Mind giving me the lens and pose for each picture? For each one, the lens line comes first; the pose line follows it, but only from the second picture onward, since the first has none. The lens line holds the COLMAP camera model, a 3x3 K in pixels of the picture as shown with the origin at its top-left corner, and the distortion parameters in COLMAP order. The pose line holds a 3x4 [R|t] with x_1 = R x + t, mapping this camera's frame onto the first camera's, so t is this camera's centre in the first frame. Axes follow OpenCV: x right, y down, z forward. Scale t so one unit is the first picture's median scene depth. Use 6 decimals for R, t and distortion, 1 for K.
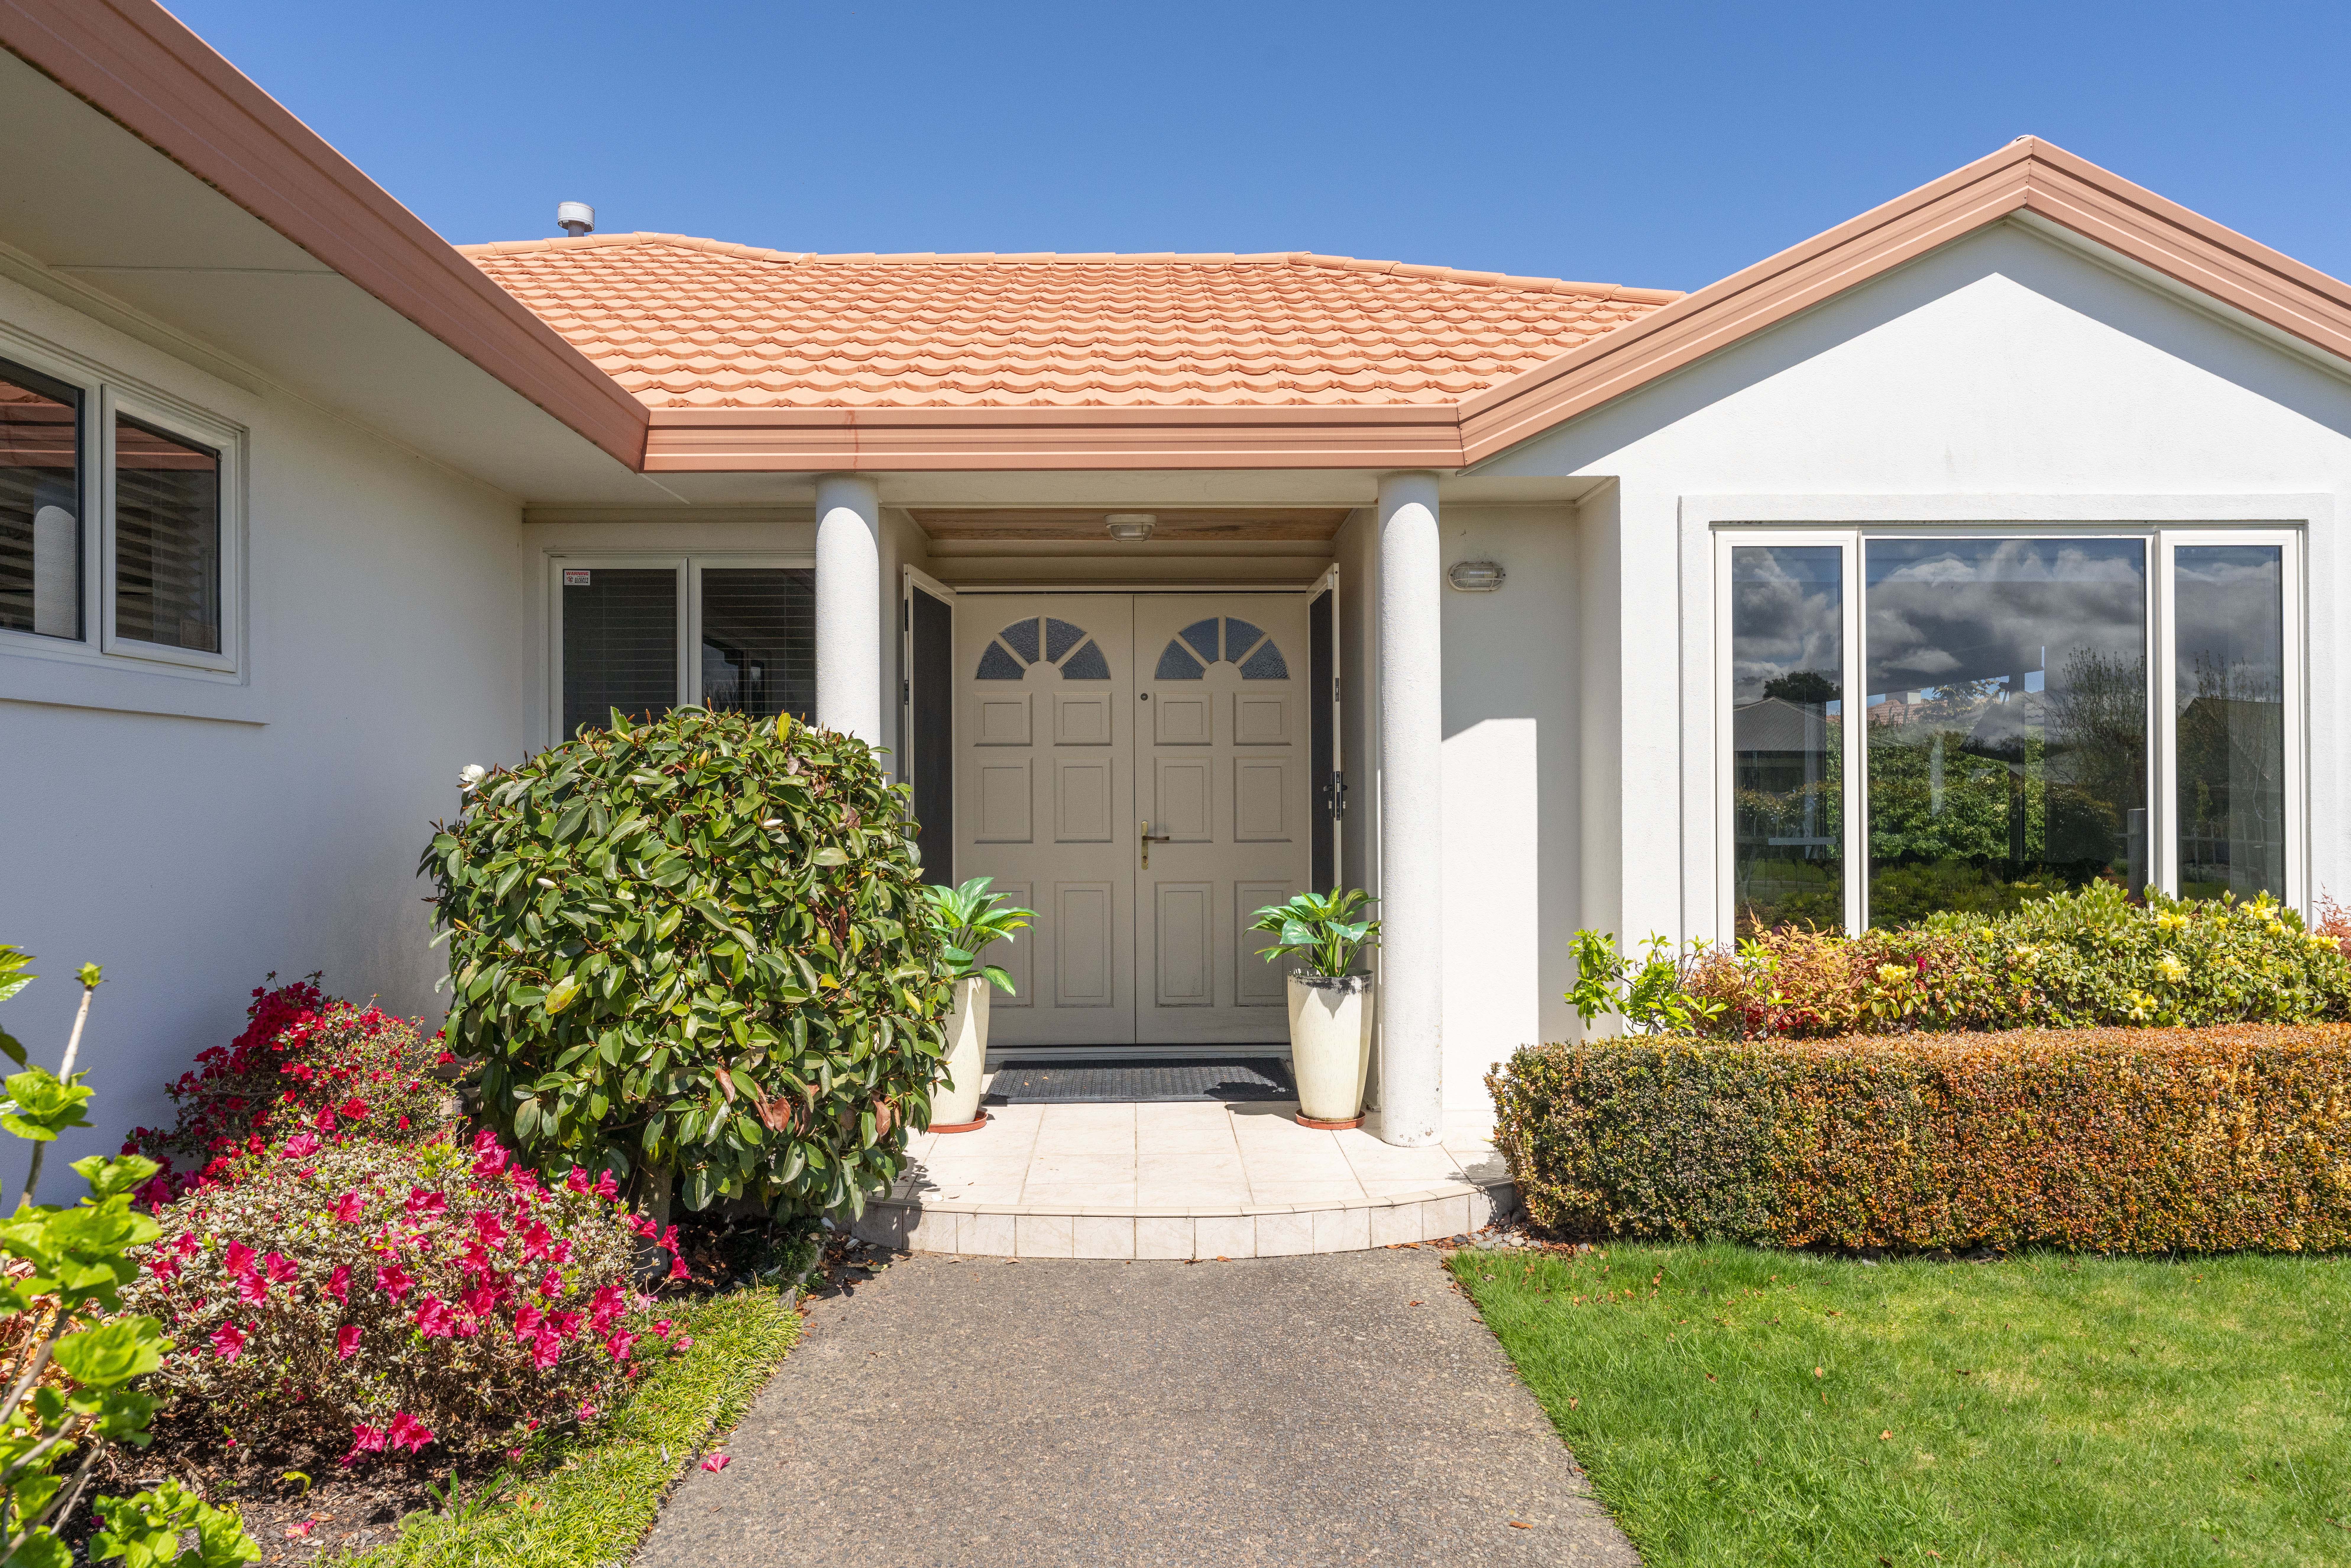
lens RADIAL K [[1560.1, 0, 1175.5], [0, 1560.1, 784.0], [0, 0, 1]] dist [0.004205, -0.002344]
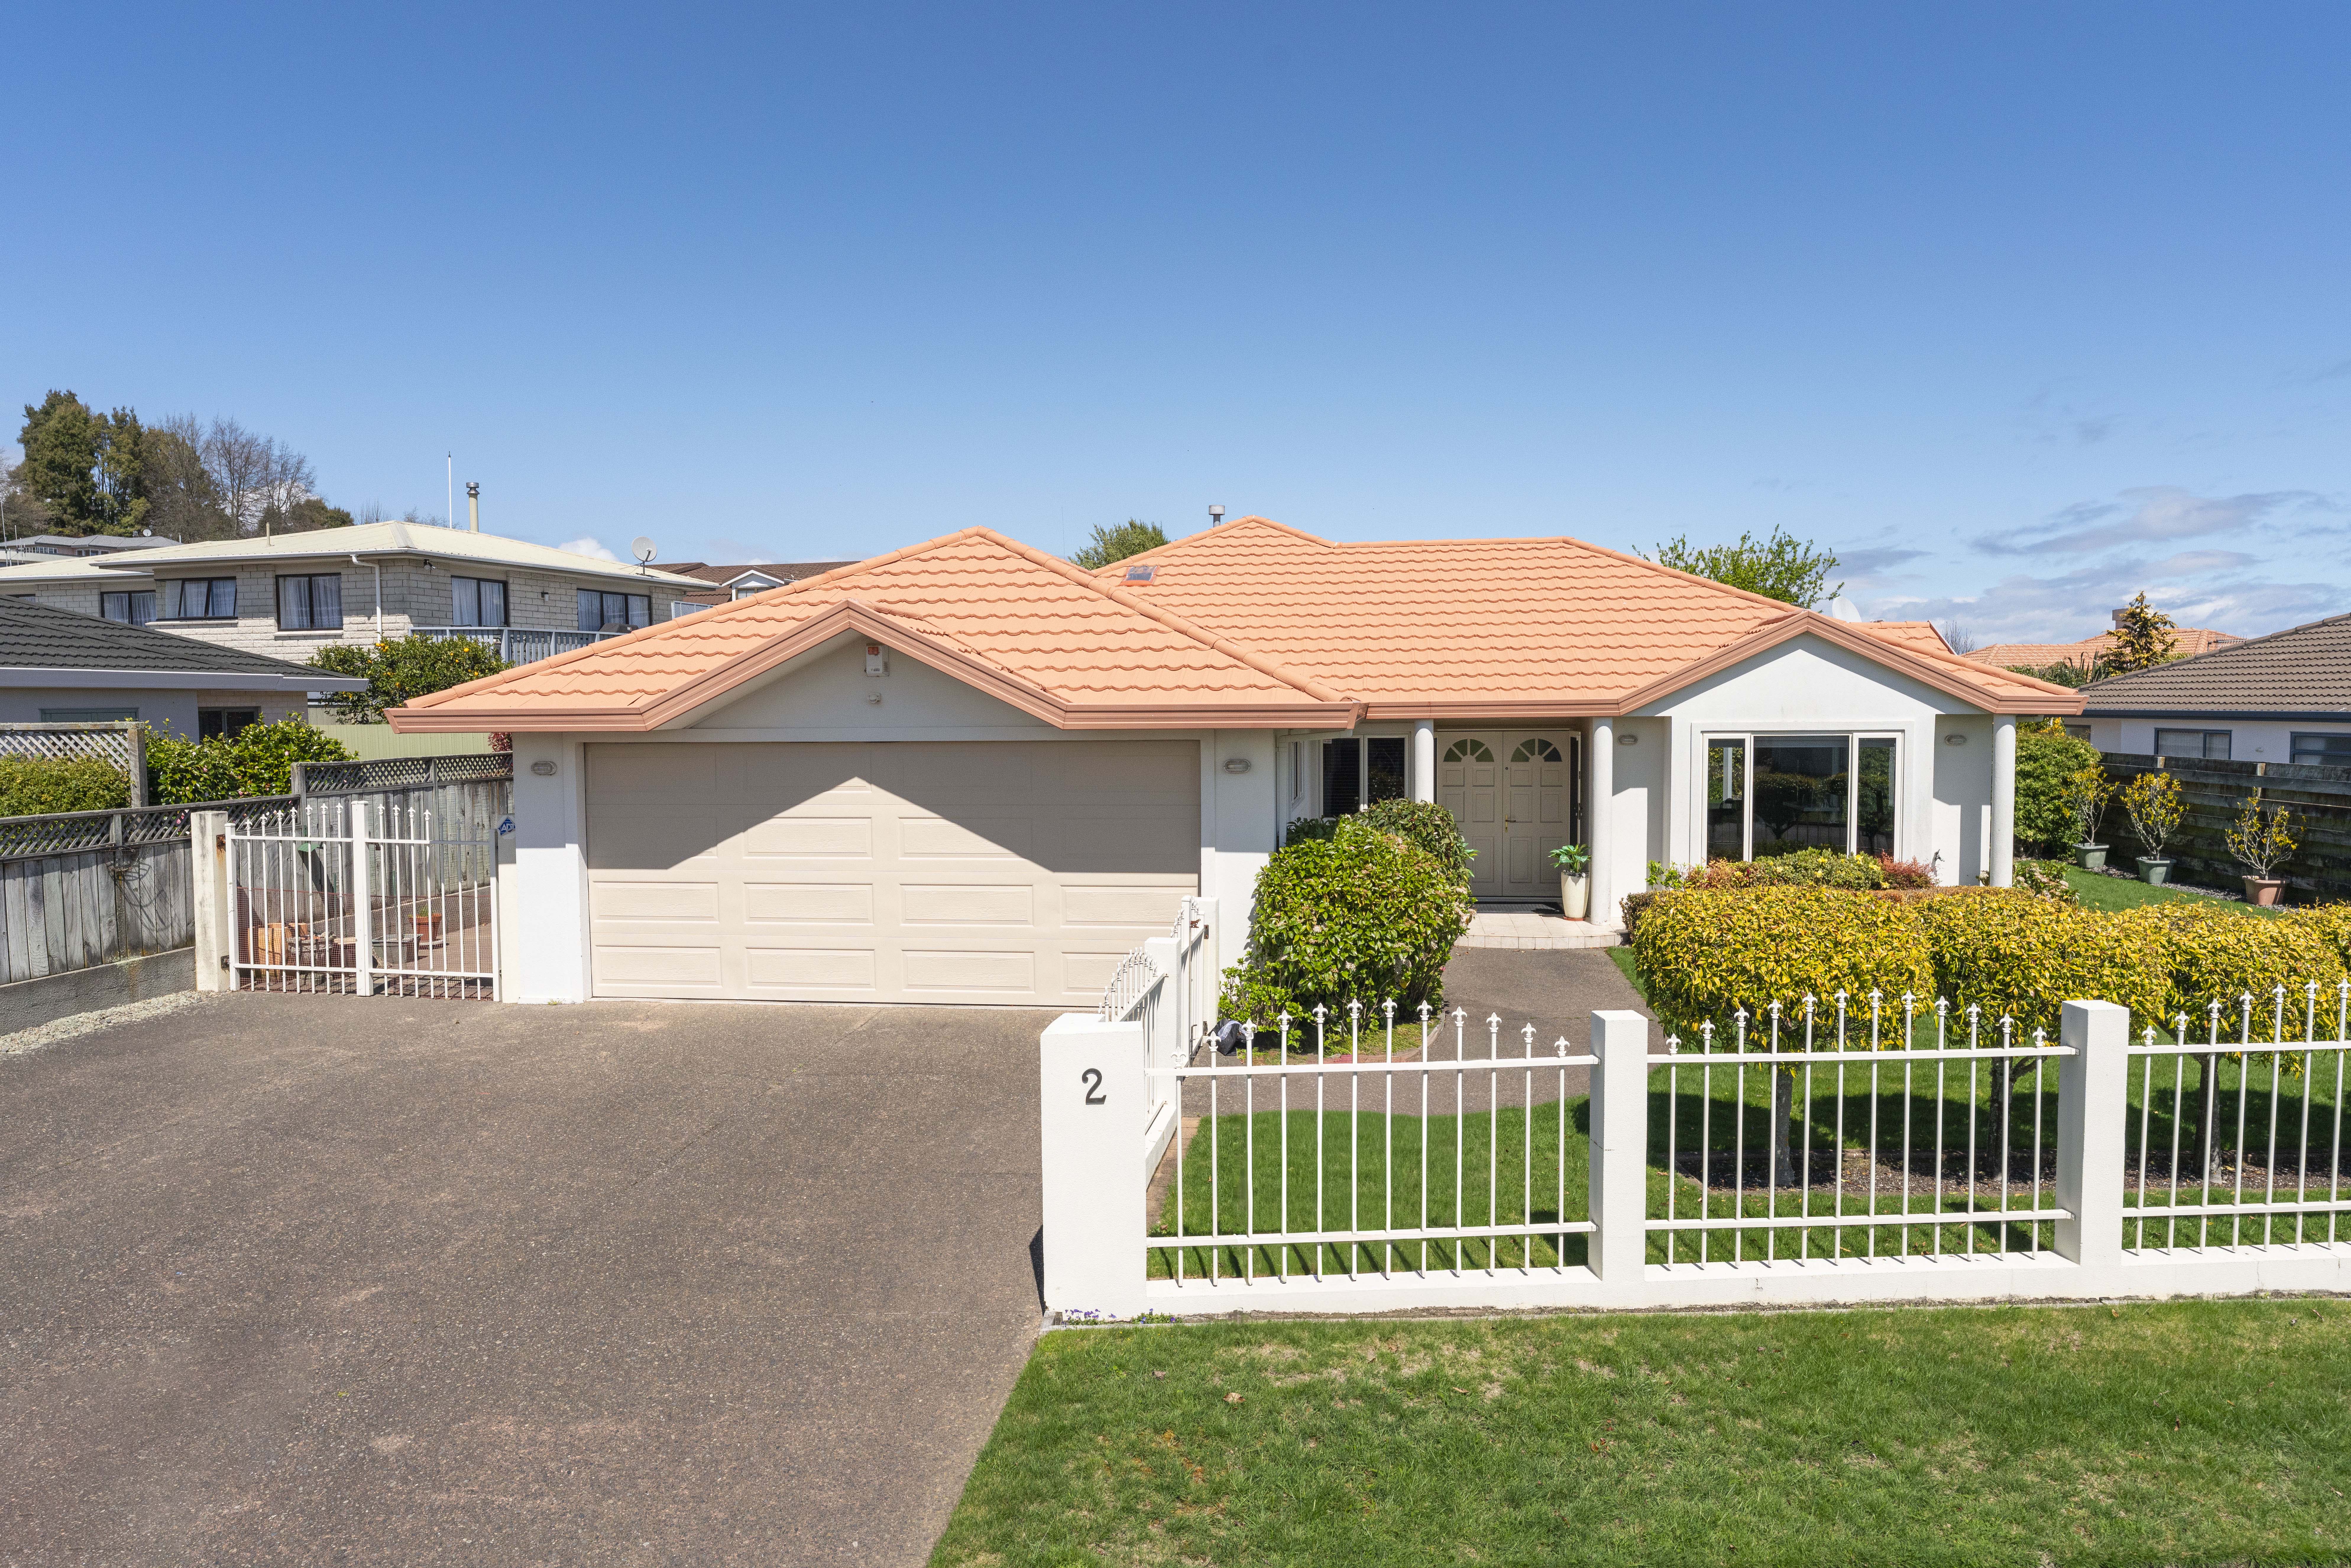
lens RADIAL K [[1560.1, 0, 1175.5], [0, 1560.1, 784.0], [0, 0, 1]] dist [0.004205, -0.002344]
pose [[0.987229, 0.007868, -0.159114, -0.197468], [0.003042, 0.997666, 0.068210, -0.271860], [0.159279, -0.067823, 0.984901, -2.216619]]
